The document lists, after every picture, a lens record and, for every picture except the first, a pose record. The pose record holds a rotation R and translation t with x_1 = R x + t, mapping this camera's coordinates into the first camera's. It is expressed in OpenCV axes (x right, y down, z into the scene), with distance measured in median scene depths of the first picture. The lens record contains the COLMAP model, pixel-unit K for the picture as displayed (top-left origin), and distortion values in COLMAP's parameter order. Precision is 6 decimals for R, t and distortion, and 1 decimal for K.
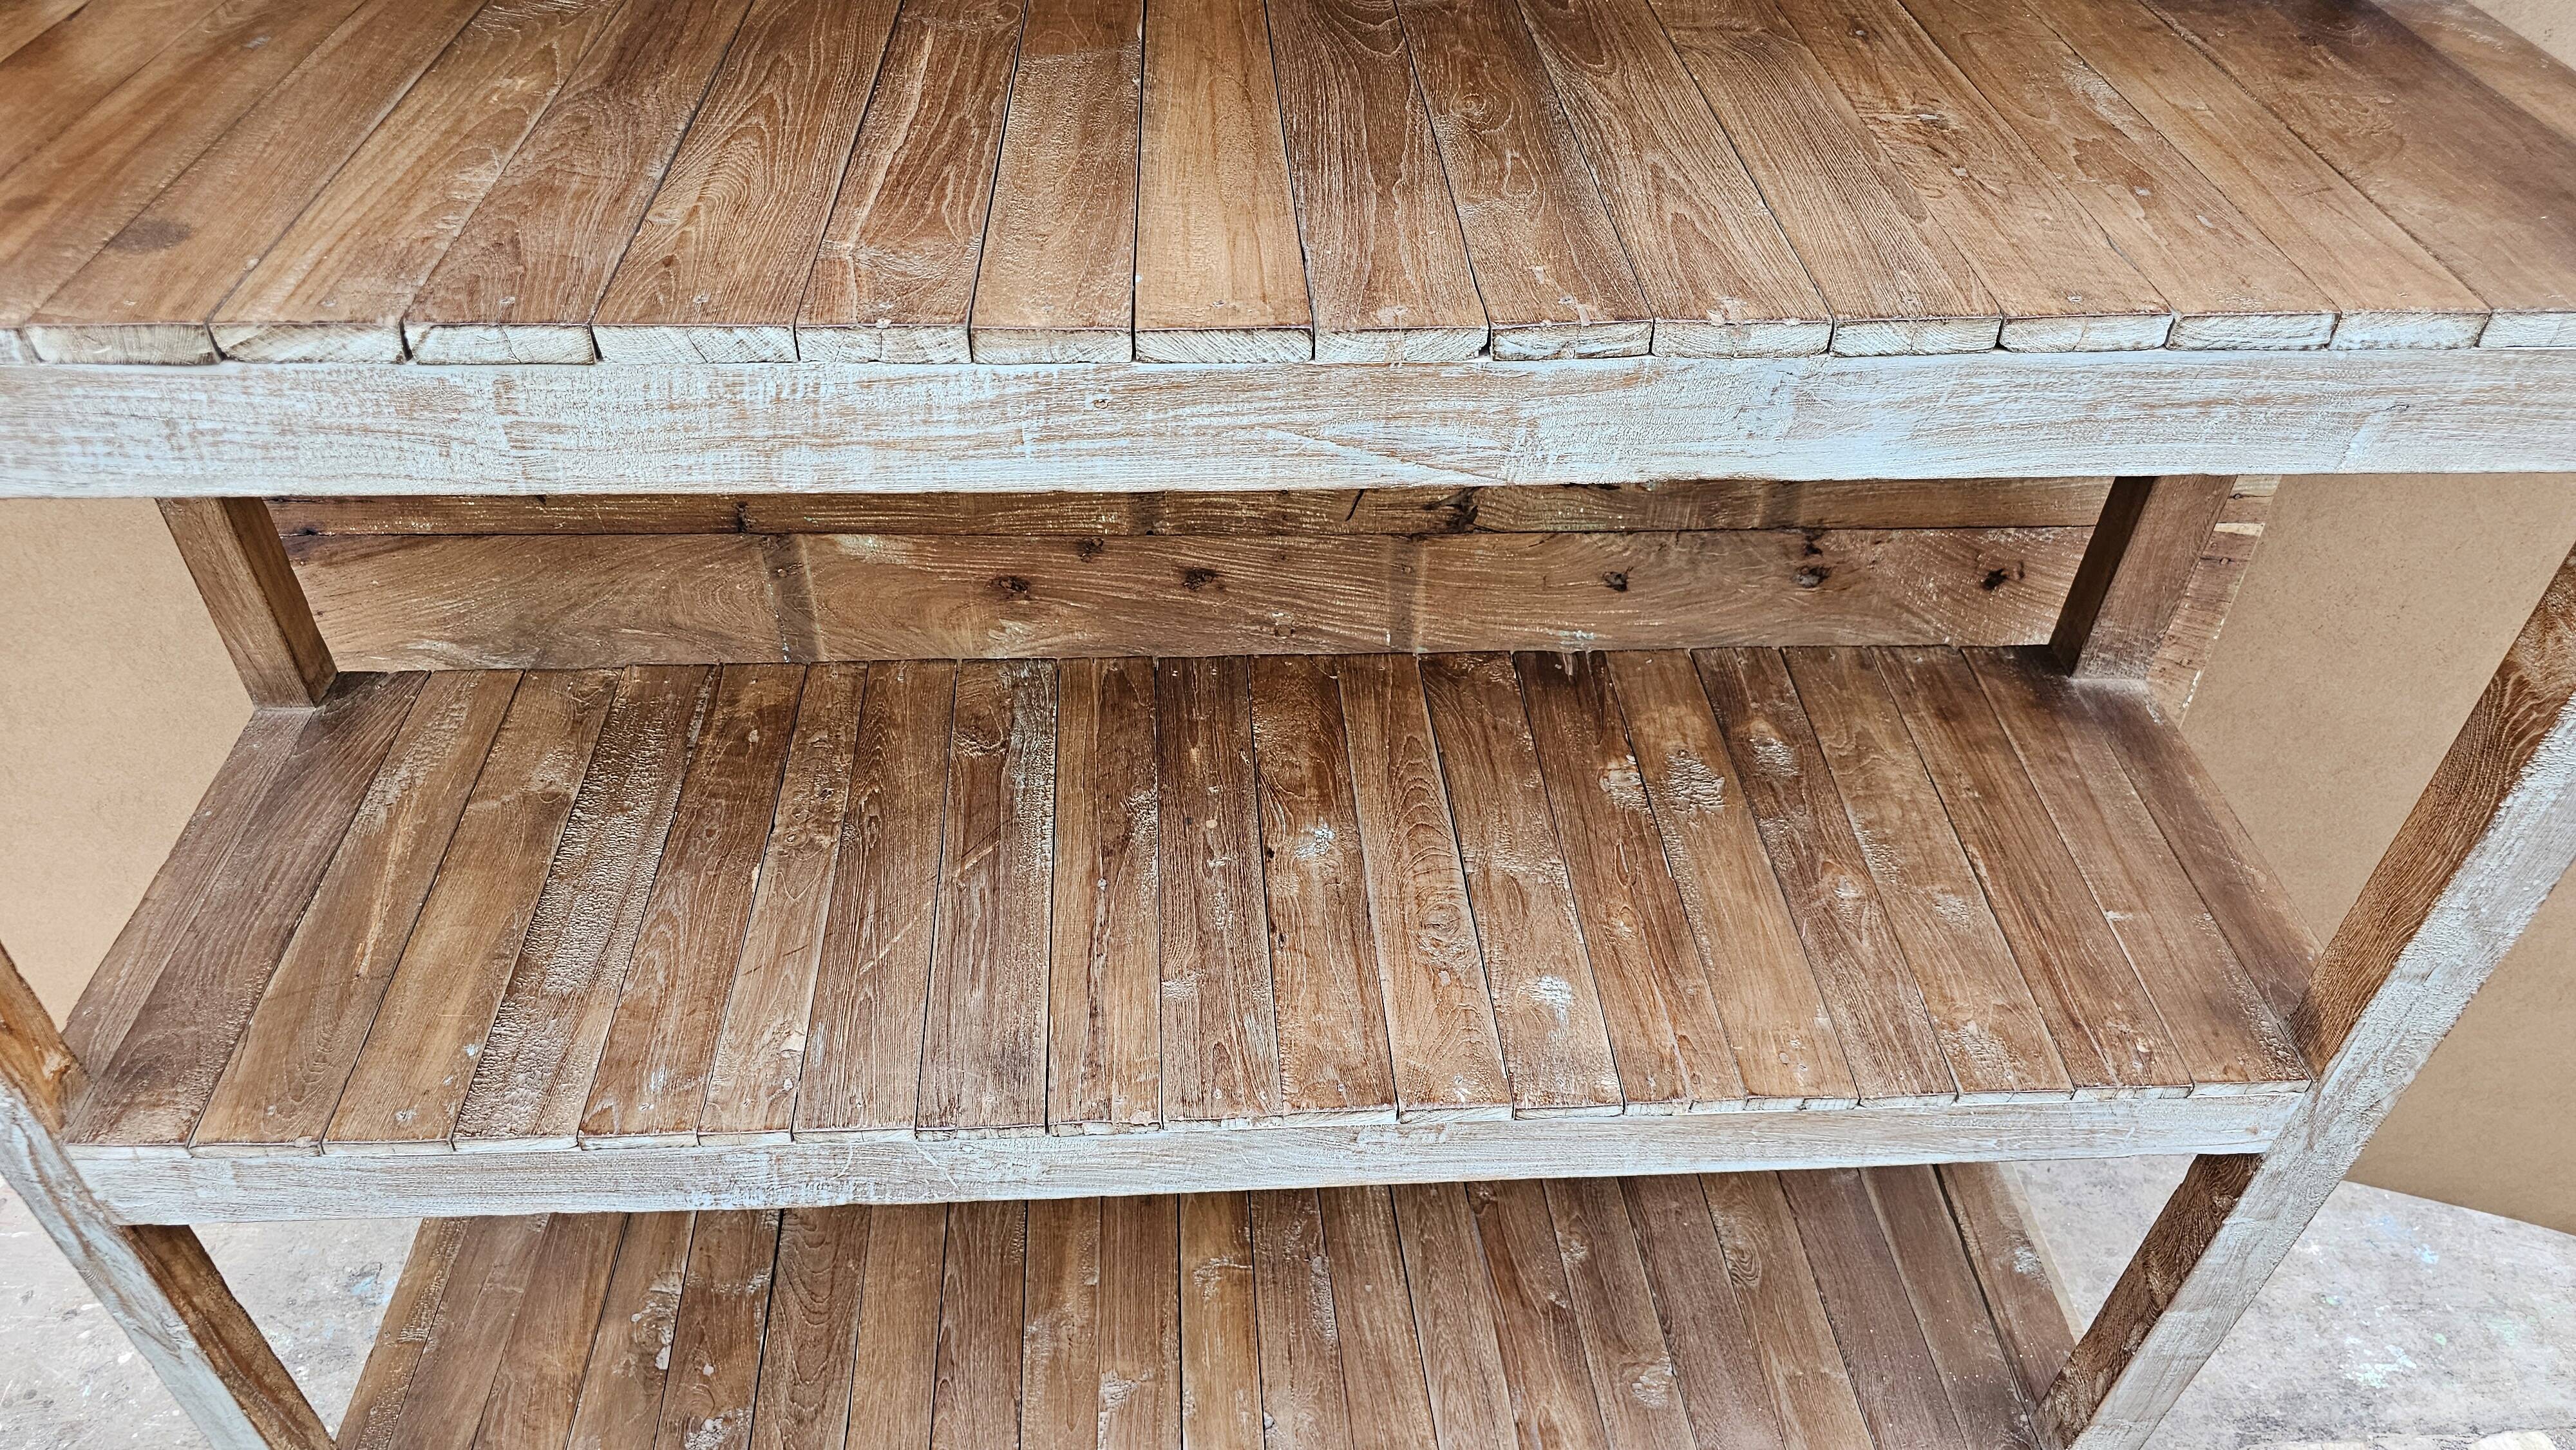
lens RADIAL K [[1747.2, 0, 1283.7], [0, 1747.2, 730.6], [0, 0, 1]] dist [0.042433, -0.049257]
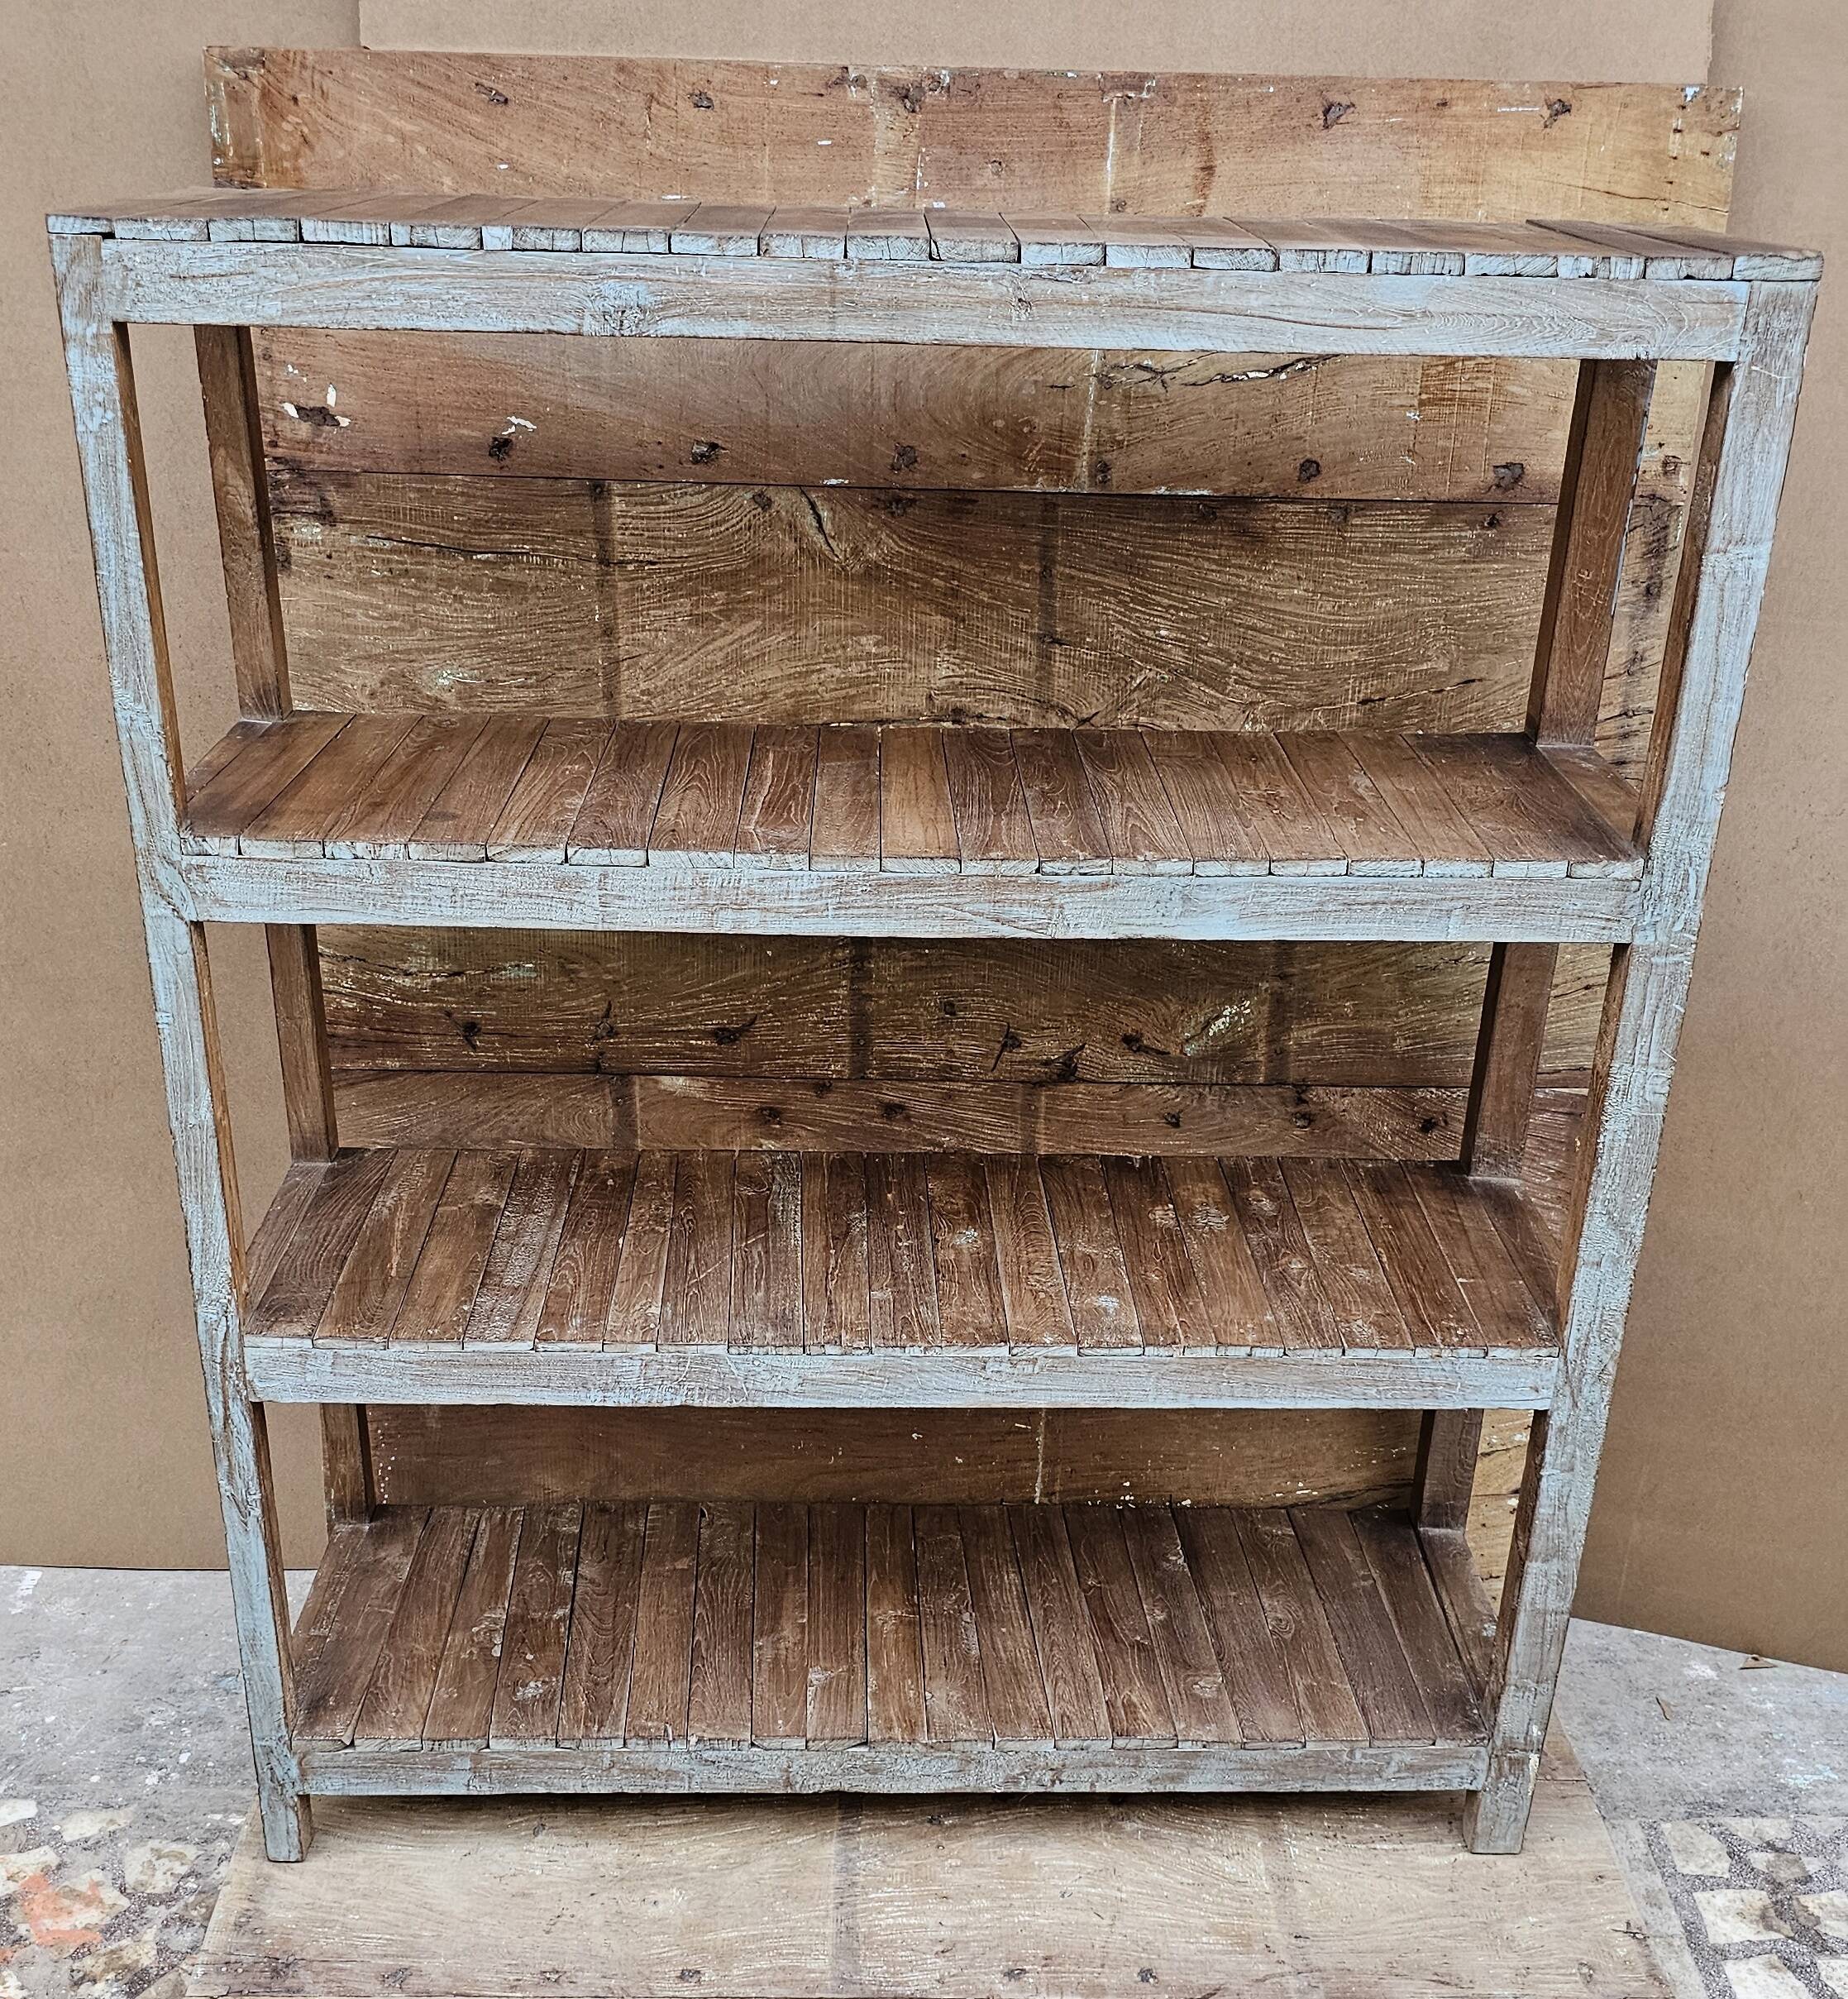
lens RADIAL K [[2212.4, 0, 925.3], [0, 2212.4, 1151.2], [0, 0, 1]] dist [0.120838, -0.240218]
pose [[0.999678, 0.015918, -0.019755, 0.019090], [-0.020507, 0.965435, -0.259834, 0.497044], [0.014936, 0.260156, 0.965451, -0.939309]]
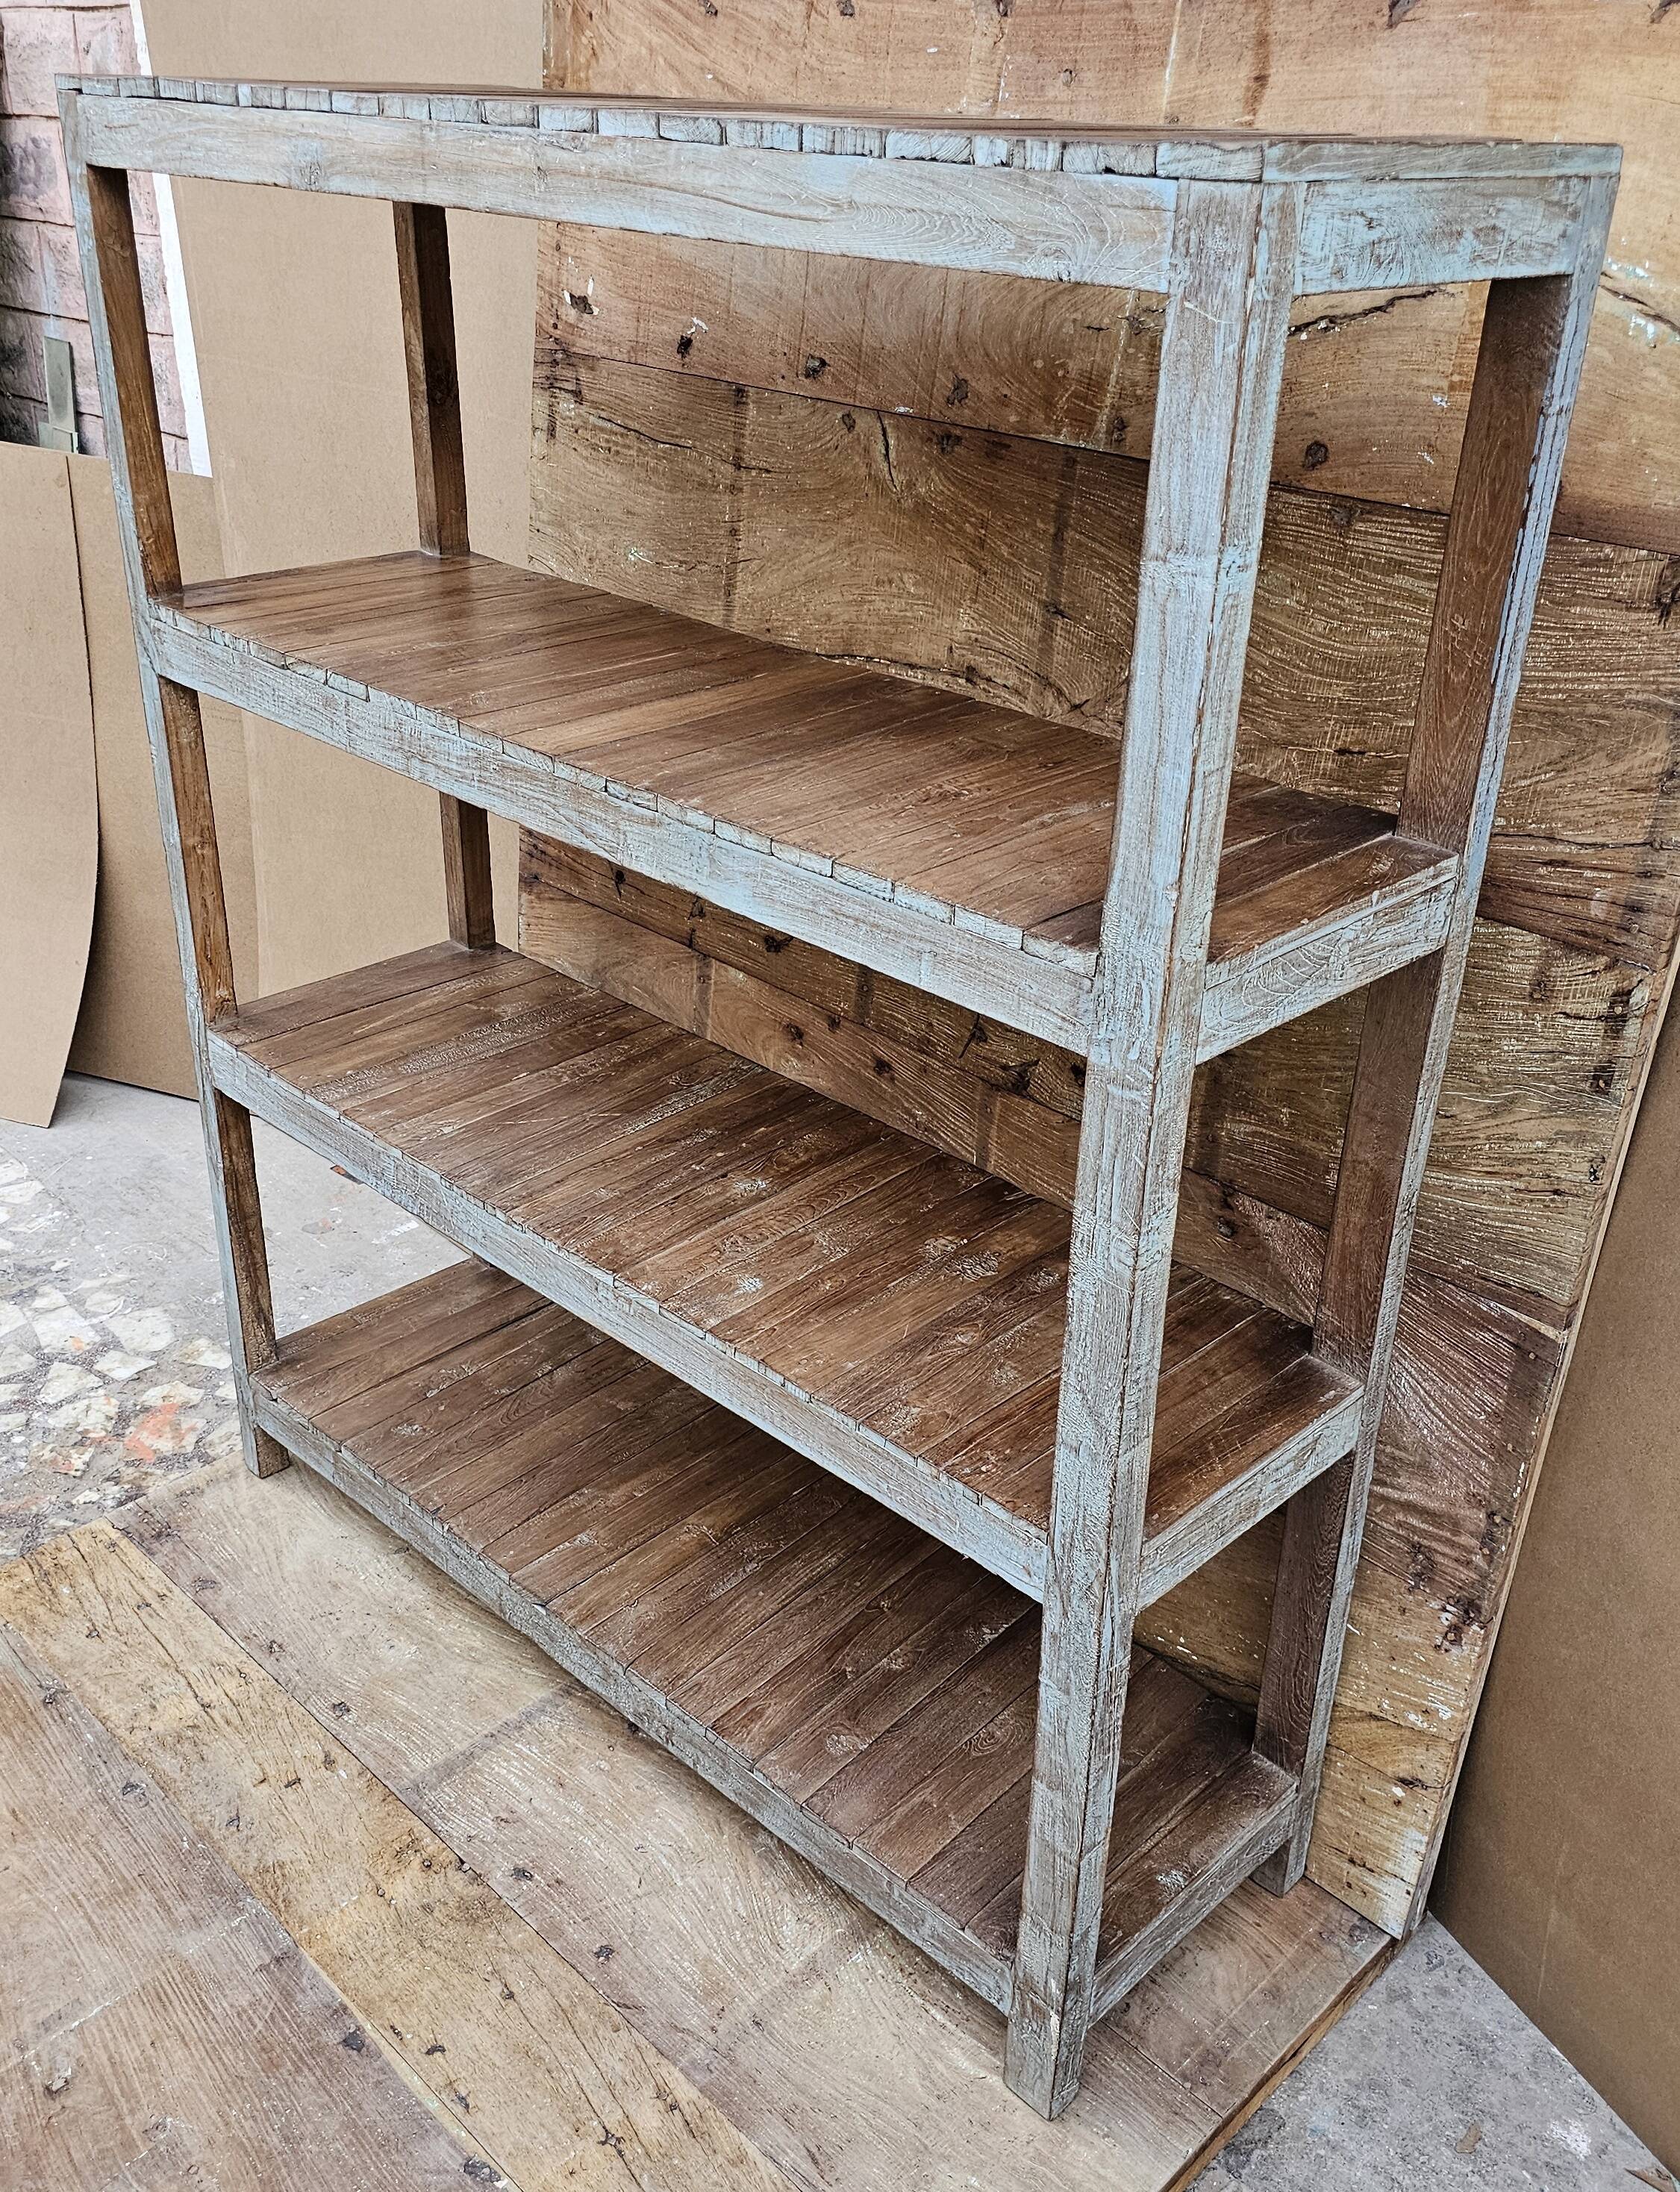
lens RADIAL K [[2004.1, 0, 843.2], [0, 2004.1, 1134.0], [0, 0, 1]] dist [0.077376, -0.103512]
pose [[0.679356, 0.344289, -0.648028, 1.176024], [-0.493835, 0.867705, -0.056709, 0.083052], [0.542773, 0.358544, 0.759502, -0.318711]]
